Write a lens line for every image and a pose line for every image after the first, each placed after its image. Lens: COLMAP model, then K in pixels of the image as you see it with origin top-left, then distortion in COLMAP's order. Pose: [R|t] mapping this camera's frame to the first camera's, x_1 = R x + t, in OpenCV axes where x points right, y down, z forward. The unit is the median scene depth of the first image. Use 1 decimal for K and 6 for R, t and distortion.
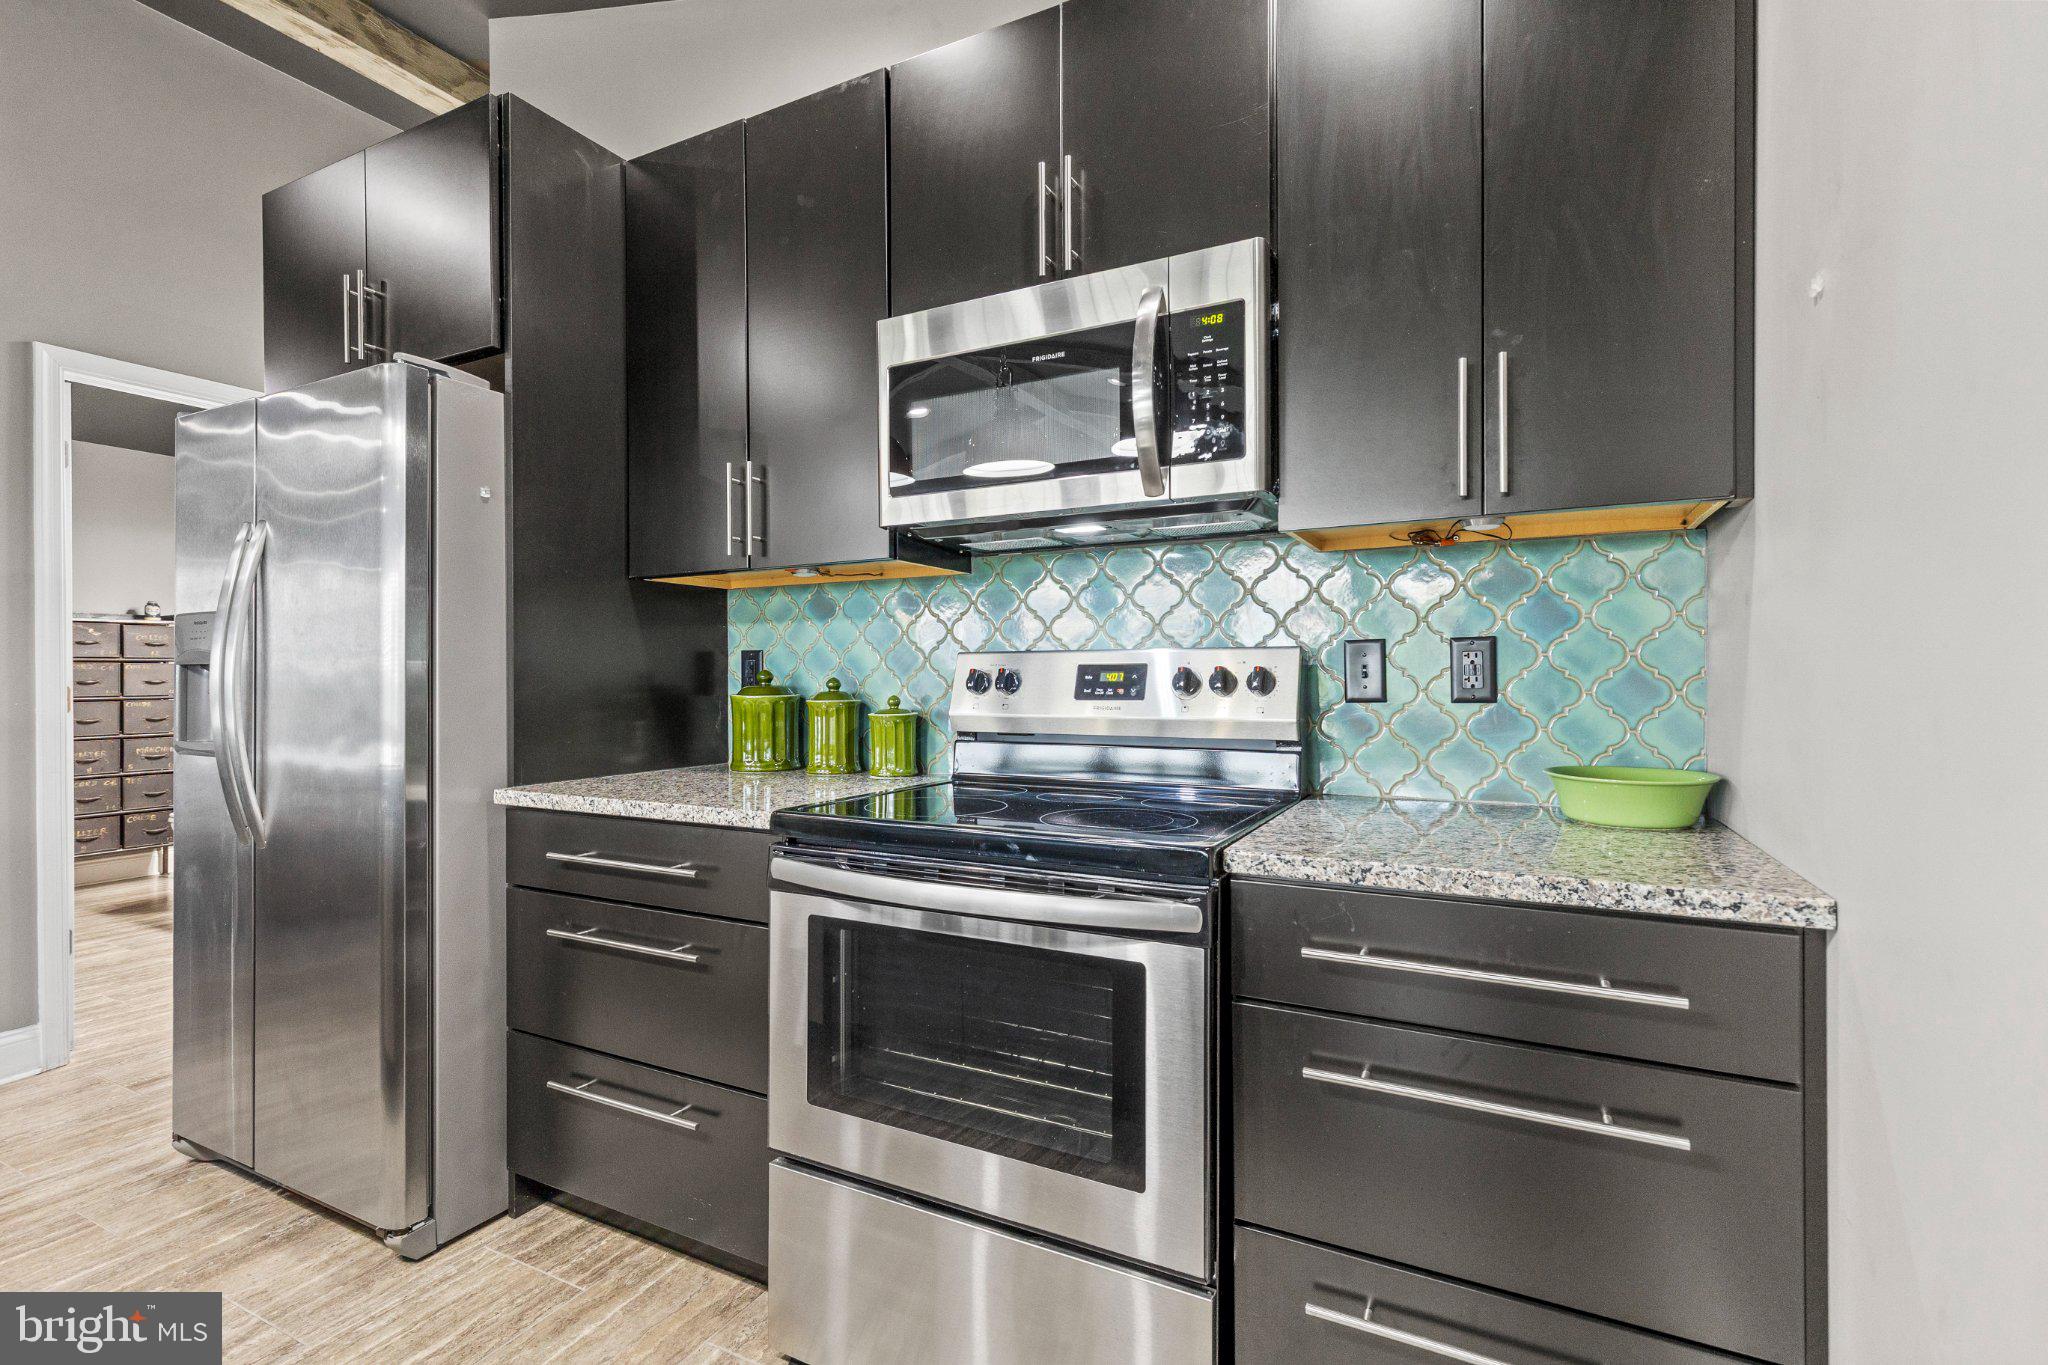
lens RADIAL K [[933.0, 0, 1026.6], [0, 933.0, 688.4], [0, 0, 1]] dist [0.005357, -0.000386]
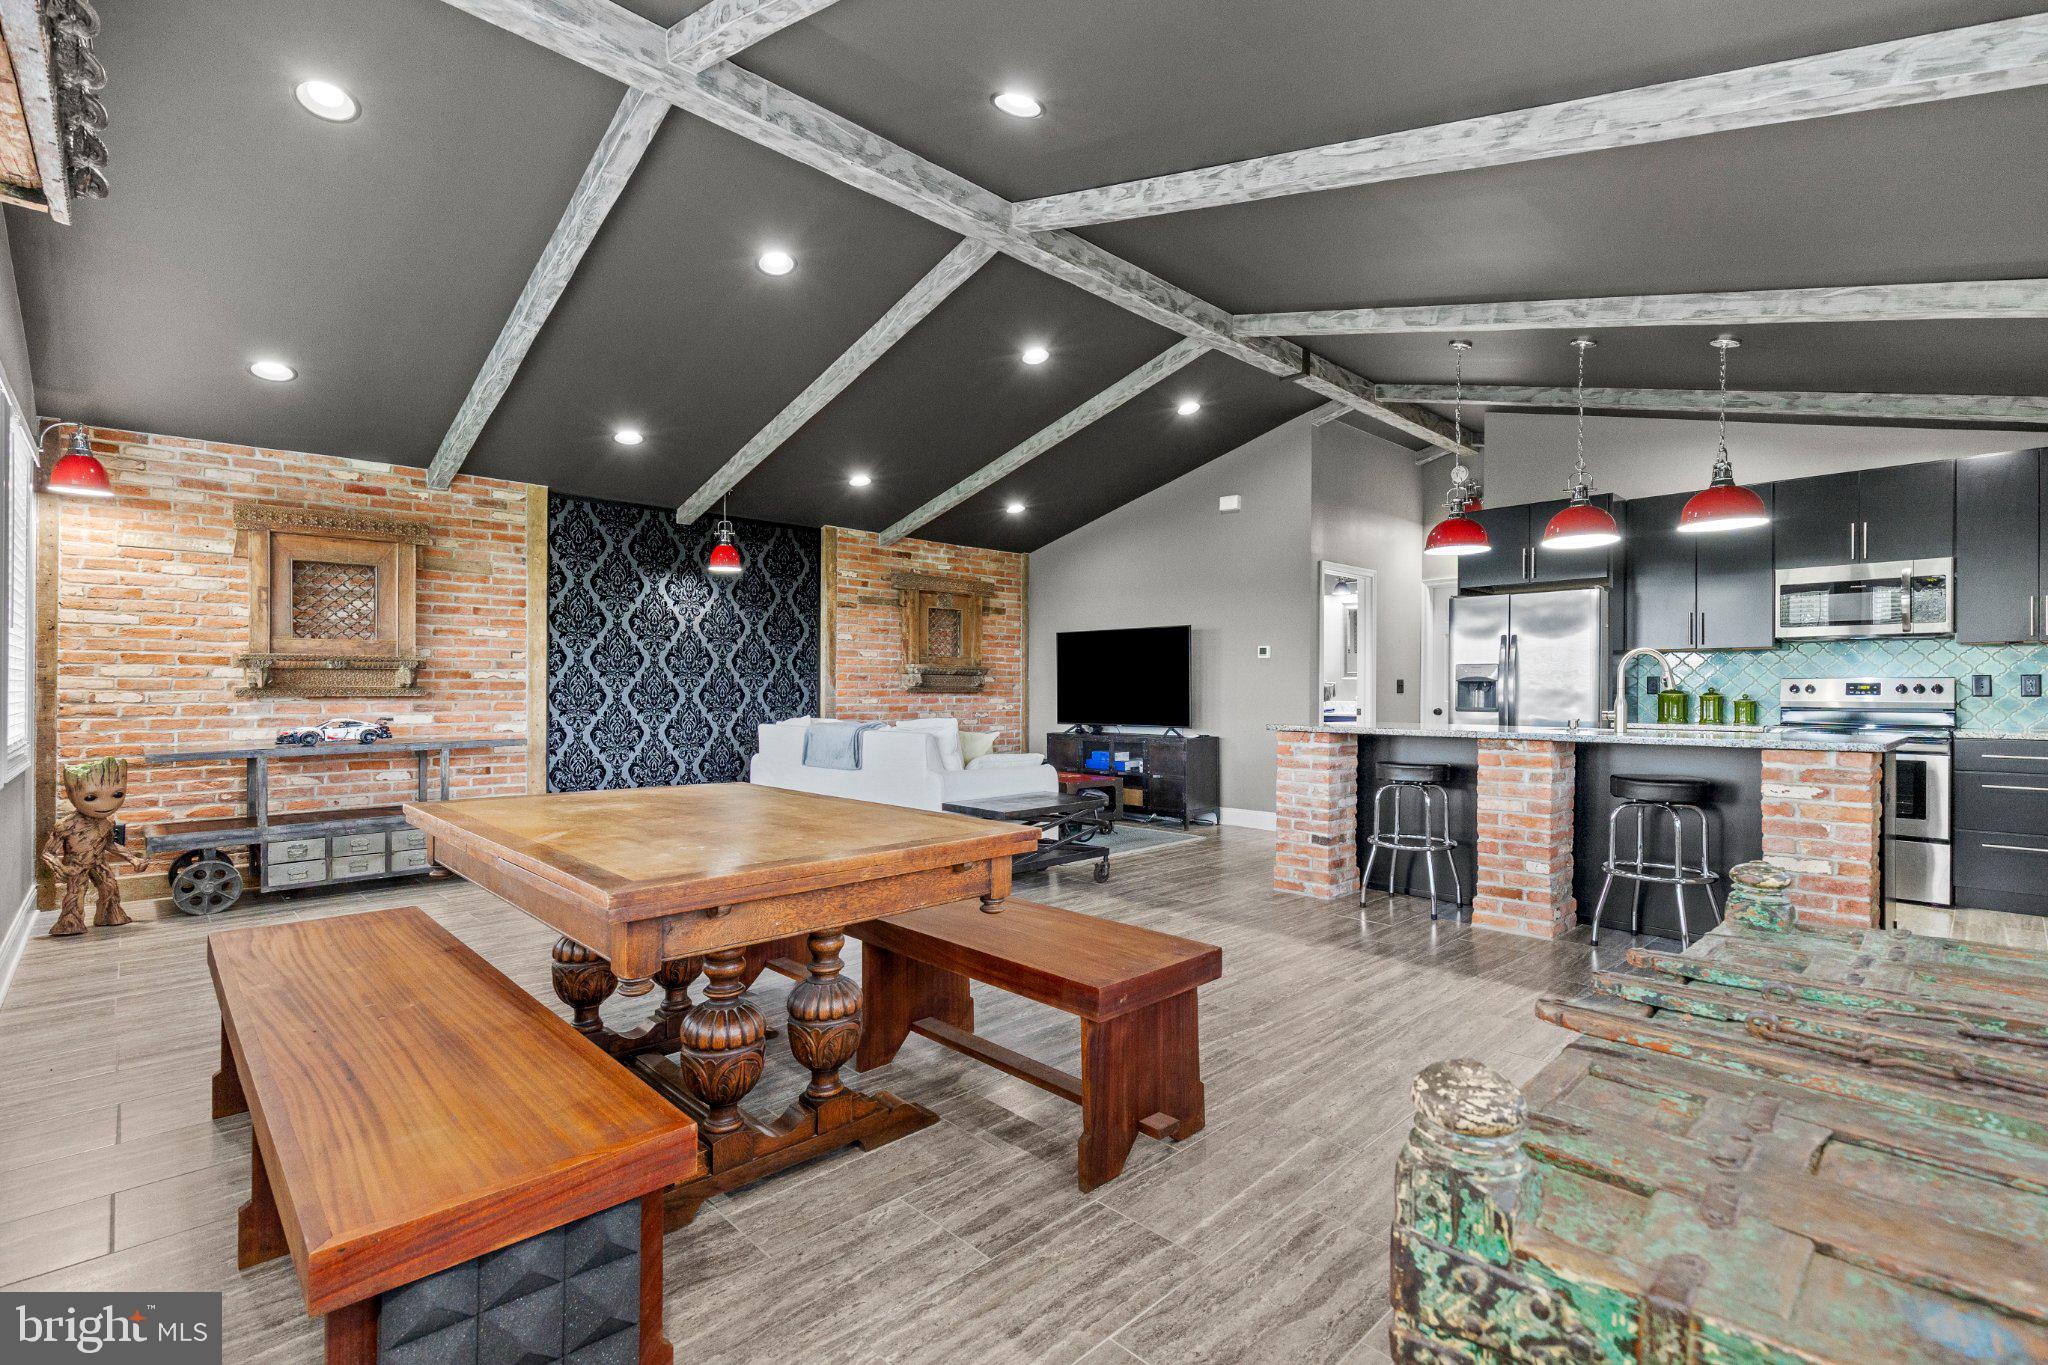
lens RADIAL K [[933.0, 0, 1029.8], [0, 933.0, 690.5], [0, 0, 1]] dist [0.005357, -0.000386]
pose [[0.948849, 0.009083, -0.315600, -1.633487], [-0.014605, 0.999779, -0.015134, 0.089211], [0.315393, 0.018969, 0.948772, -2.891927]]
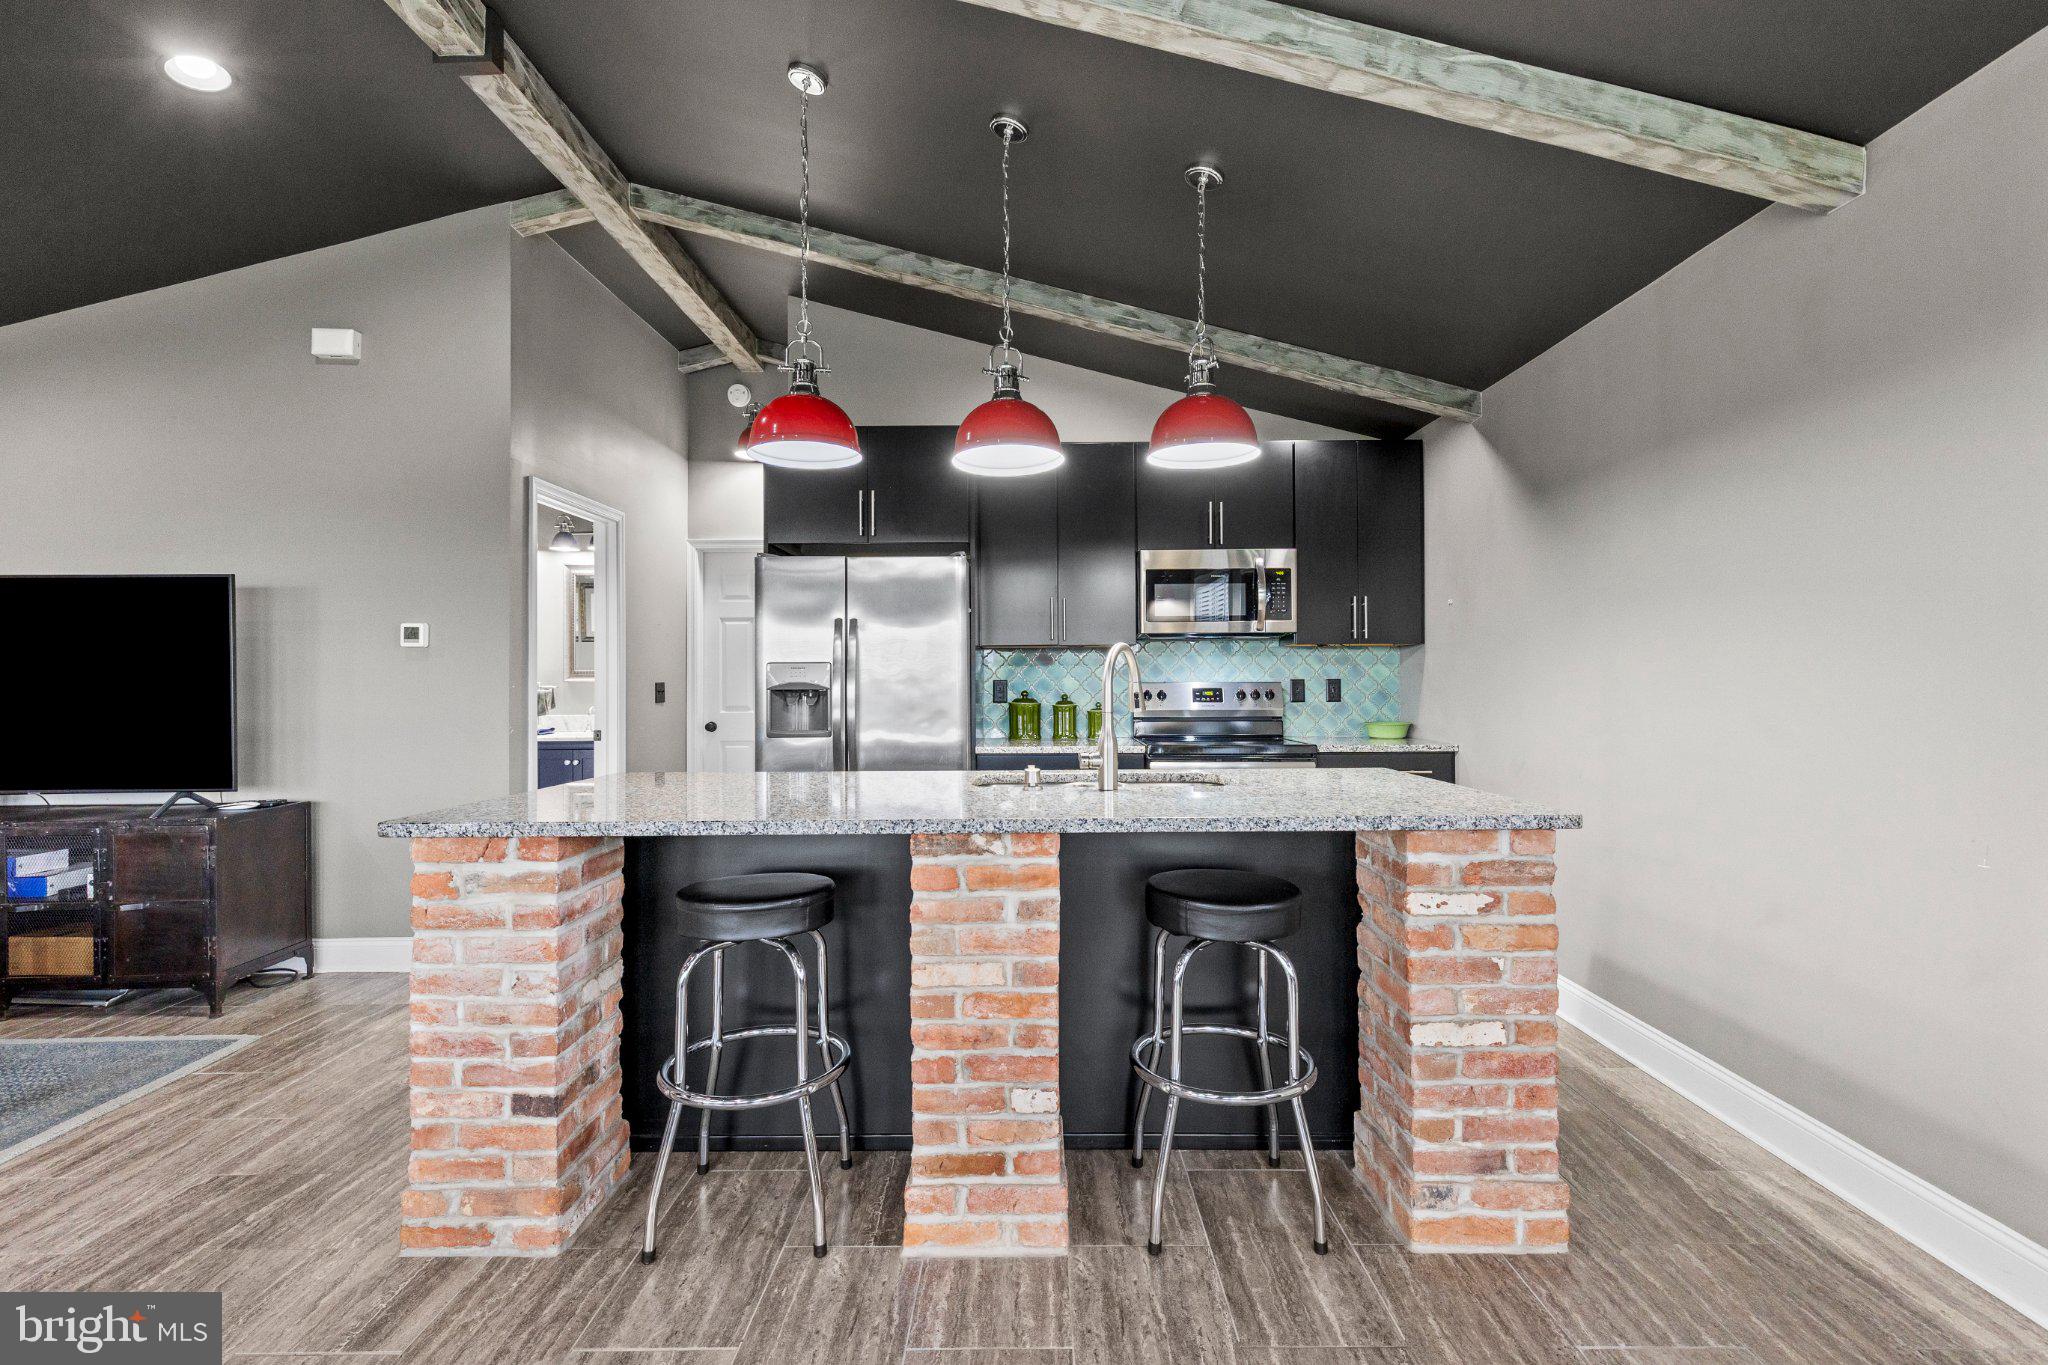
lens RADIAL K [[933.0, 0, 1043.4], [0, 933.0, 674.1], [0, 0, 1]] dist [0.005357, -0.000386]
pose [[0.885170, 0.003626, 0.465253, -1.672143], [0.009199, 0.999638, -0.025293, -0.005333], [-0.465176, 0.026668, 0.884816, -1.147478]]
